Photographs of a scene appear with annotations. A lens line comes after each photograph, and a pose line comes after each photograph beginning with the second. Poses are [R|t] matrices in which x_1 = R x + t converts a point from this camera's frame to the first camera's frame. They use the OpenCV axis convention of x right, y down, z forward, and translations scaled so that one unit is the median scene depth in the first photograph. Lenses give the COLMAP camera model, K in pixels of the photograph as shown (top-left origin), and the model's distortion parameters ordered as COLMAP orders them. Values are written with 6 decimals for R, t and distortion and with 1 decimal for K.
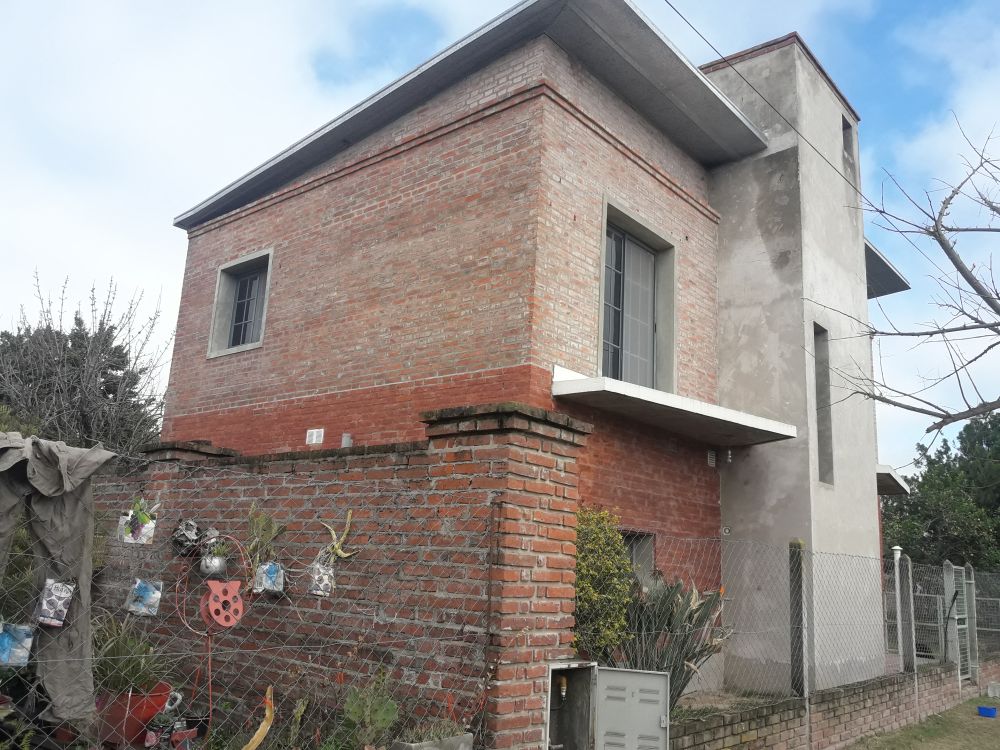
lens RADIAL K [[810.3, 0, 489.9], [0, 810.3, 369.5], [0, 0, 1]] dist [0.099663, -0.172383]
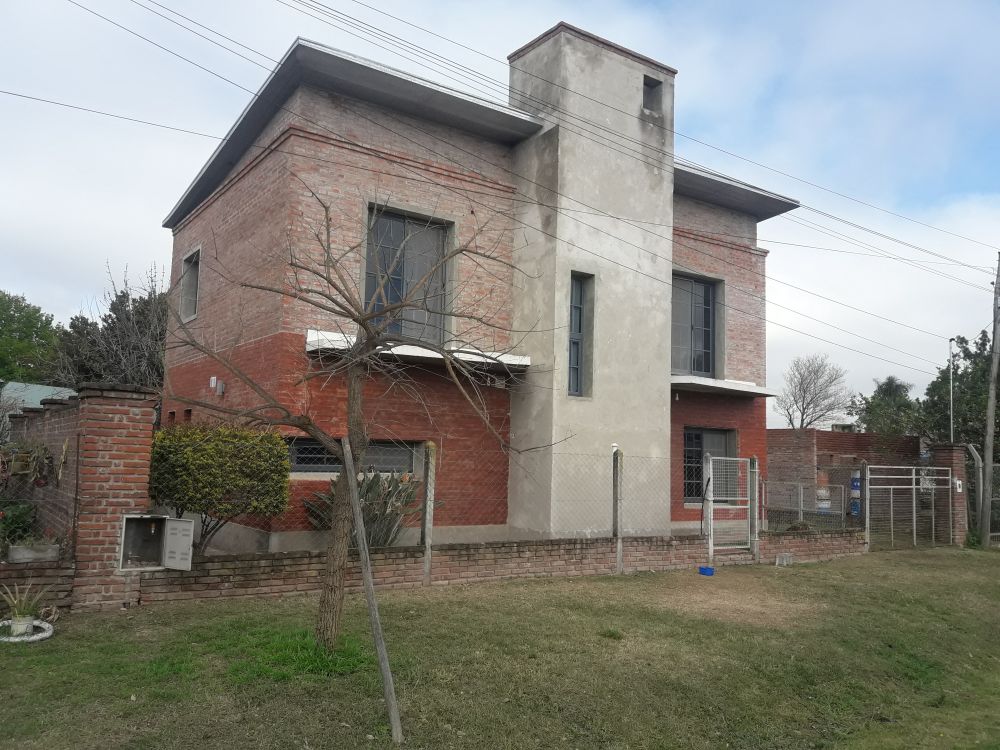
lens RADIAL K [[810.3, 0, 498.6], [0, 810.3, 377.8], [0, 0, 1]] dist [0.099663, -0.172383]
pose [[0.967419, -0.050699, -0.248051, 0.656492], [0.080758, 0.990360, 0.112542, -0.049128], [0.239954, -0.128908, 0.962188, -0.280126]]
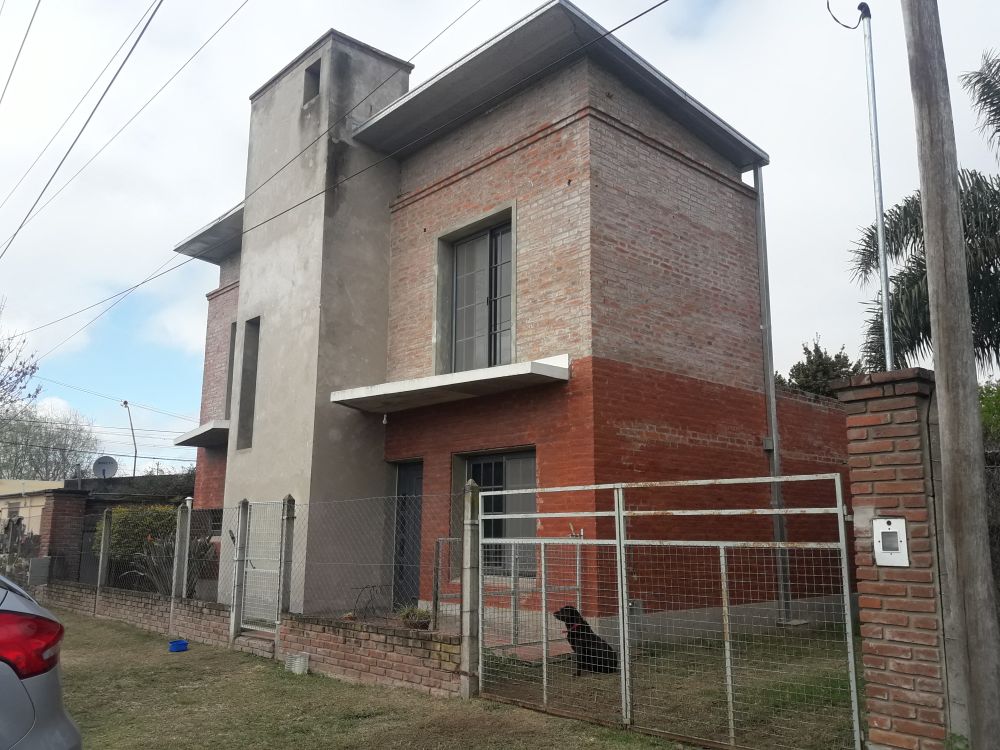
lens RADIAL K [[810.3, 0, 502.8], [0, 810.3, 375.9], [0, 0, 1]] dist [0.099663, -0.172383]
pose [[-0.114675, -0.246123, -0.962431, 1.702678], [0.216341, 0.939381, -0.266006, 0.484171], [0.969560, -0.238717, -0.054477, 1.594641]]
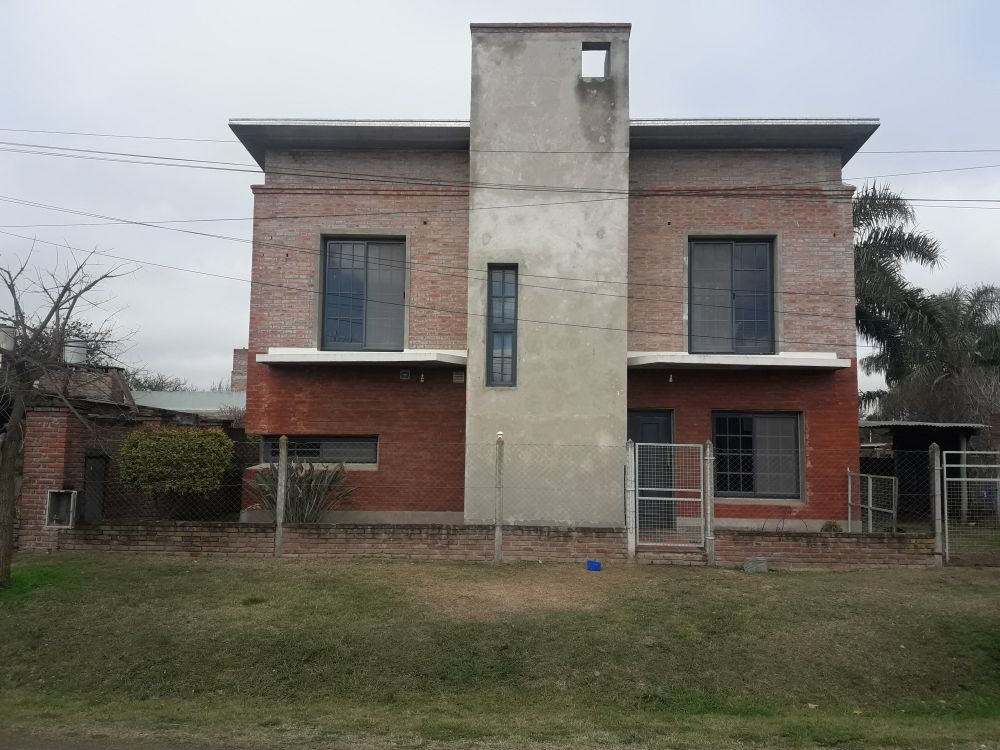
lens RADIAL K [[810.3, 0, 510.6], [0, 810.3, 379.0], [0, 0, 1]] dist [0.099663, -0.172383]
pose [[0.624309, -0.112577, -0.773023, 1.541335], [0.199742, 0.979671, 0.018645, 0.115263], [0.755209, -0.166045, 0.634104, 0.214512]]
